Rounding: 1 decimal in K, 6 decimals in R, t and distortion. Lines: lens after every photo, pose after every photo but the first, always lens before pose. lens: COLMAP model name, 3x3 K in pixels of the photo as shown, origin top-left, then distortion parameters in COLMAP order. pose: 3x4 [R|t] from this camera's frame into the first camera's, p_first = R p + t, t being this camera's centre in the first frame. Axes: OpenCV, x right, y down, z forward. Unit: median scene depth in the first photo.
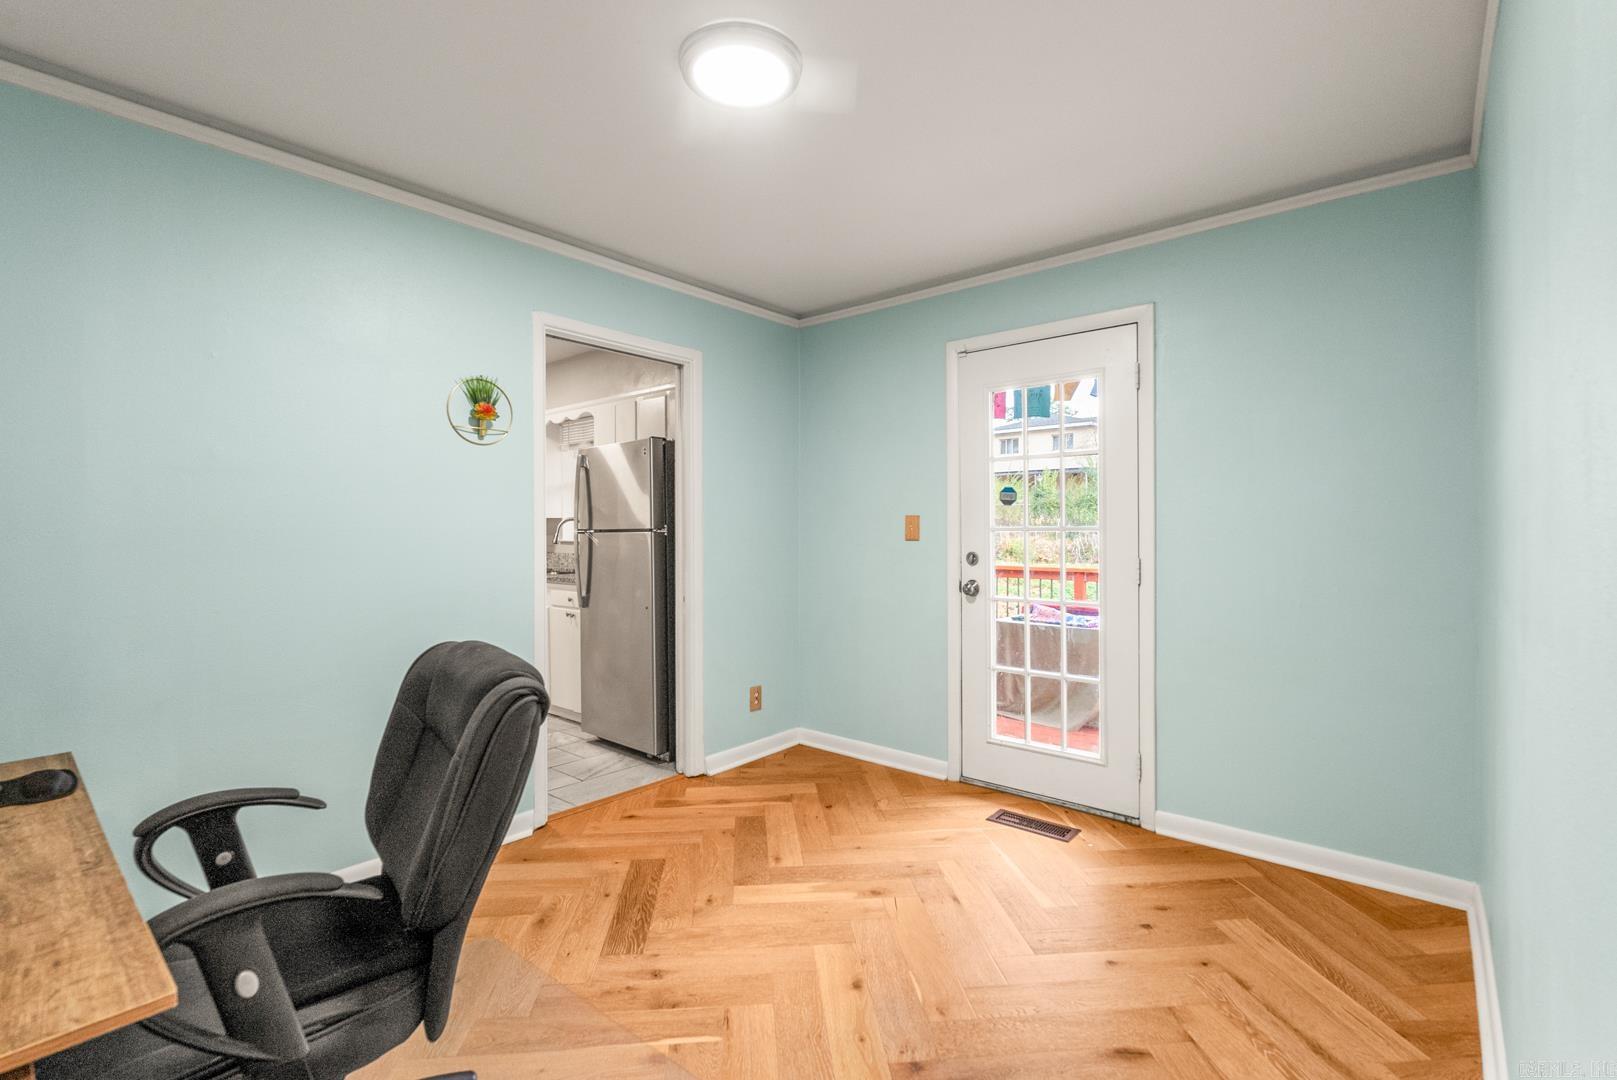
lens RADIAL K [[722.5, 0, 808.2], [0, 722.5, 535.2], [0, 0, 1]] dist [-0.005856, 0.000557]
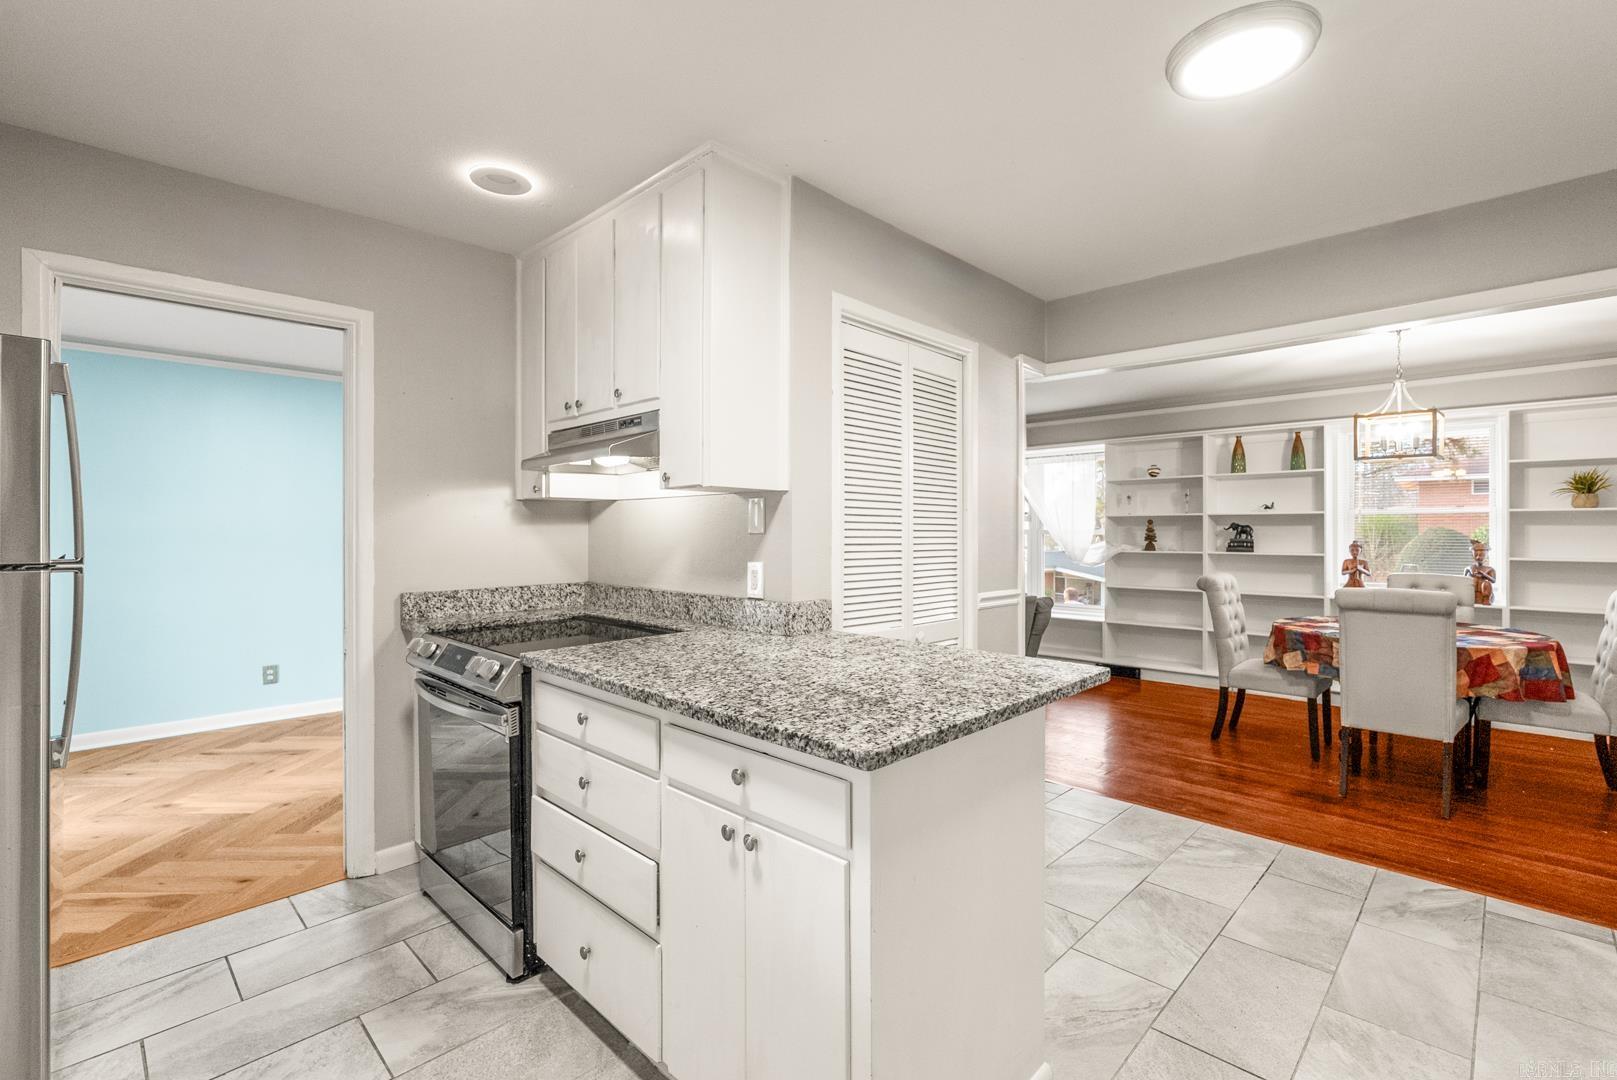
lens RADIAL K [[722.5, 0, 811.7], [0, 722.5, 533.6], [0, 0, 1]] dist [-0.005856, 0.000557]
pose [[-0.997804, -0.001847, 0.066216, -1.130395], [-0.001447, 0.999980, 0.006094, -0.043735], [-0.066226, 0.005985, -0.997787, 2.081039]]
